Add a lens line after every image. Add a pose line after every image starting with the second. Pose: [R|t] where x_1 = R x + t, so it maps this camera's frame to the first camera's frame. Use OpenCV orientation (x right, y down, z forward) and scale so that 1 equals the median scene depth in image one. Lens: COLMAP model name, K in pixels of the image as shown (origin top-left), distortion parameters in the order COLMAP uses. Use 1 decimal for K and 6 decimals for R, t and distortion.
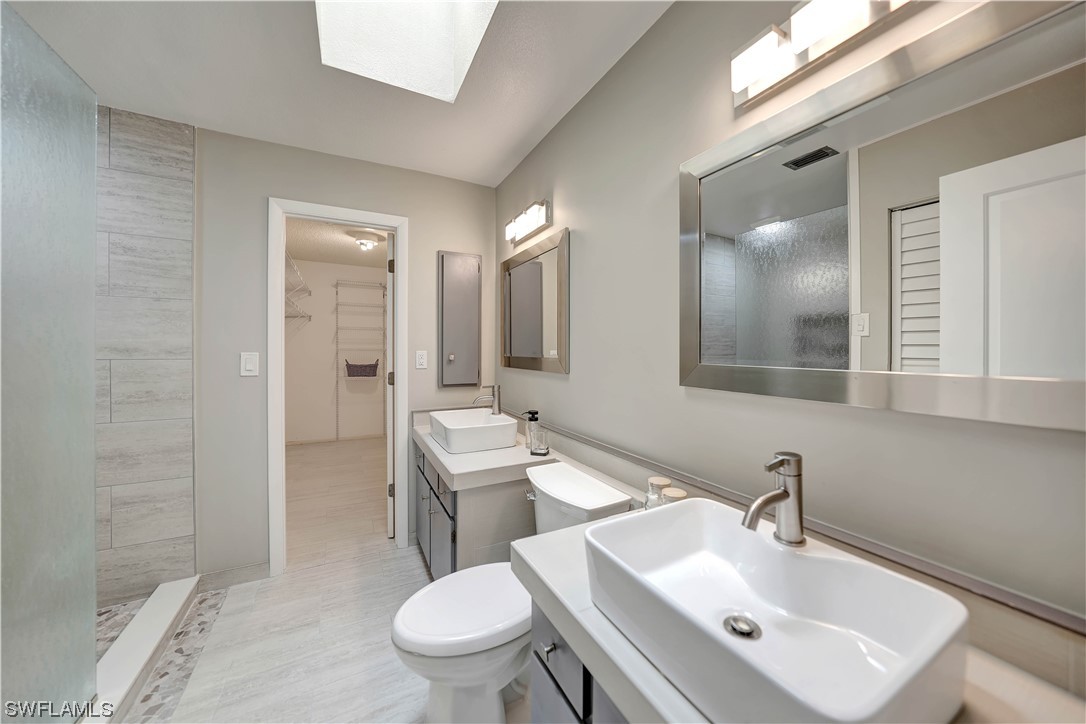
lens RADIAL K [[384.7, 0, 544.7], [0, 384.7, 353.1], [0, 0, 1]] dist [-0.026219, 0.005331]
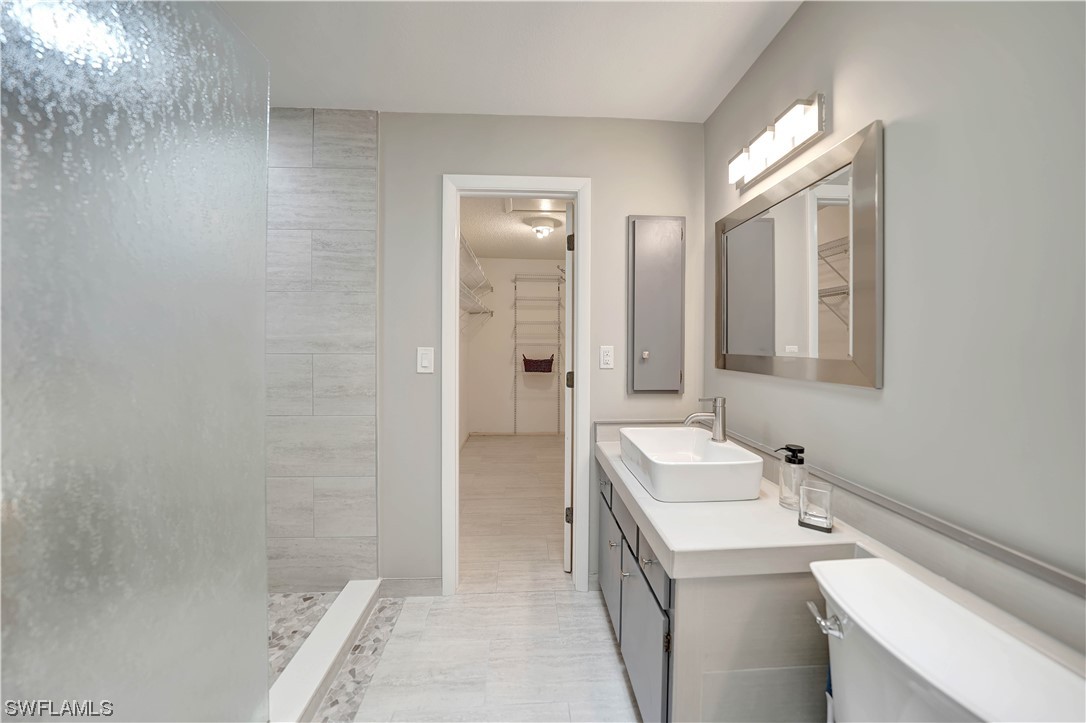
lens RADIAL K [[384.7, 0, 544.7], [0, 384.7, 352.6], [0, 0, 1]] dist [-0.026219, 0.005331]
pose [[0.909320, 0.009503, -0.415988, -0.134274], [-0.004485, 0.999905, 0.013040, -0.002301], [0.416073, -0.009992, 0.909277, 0.285242]]
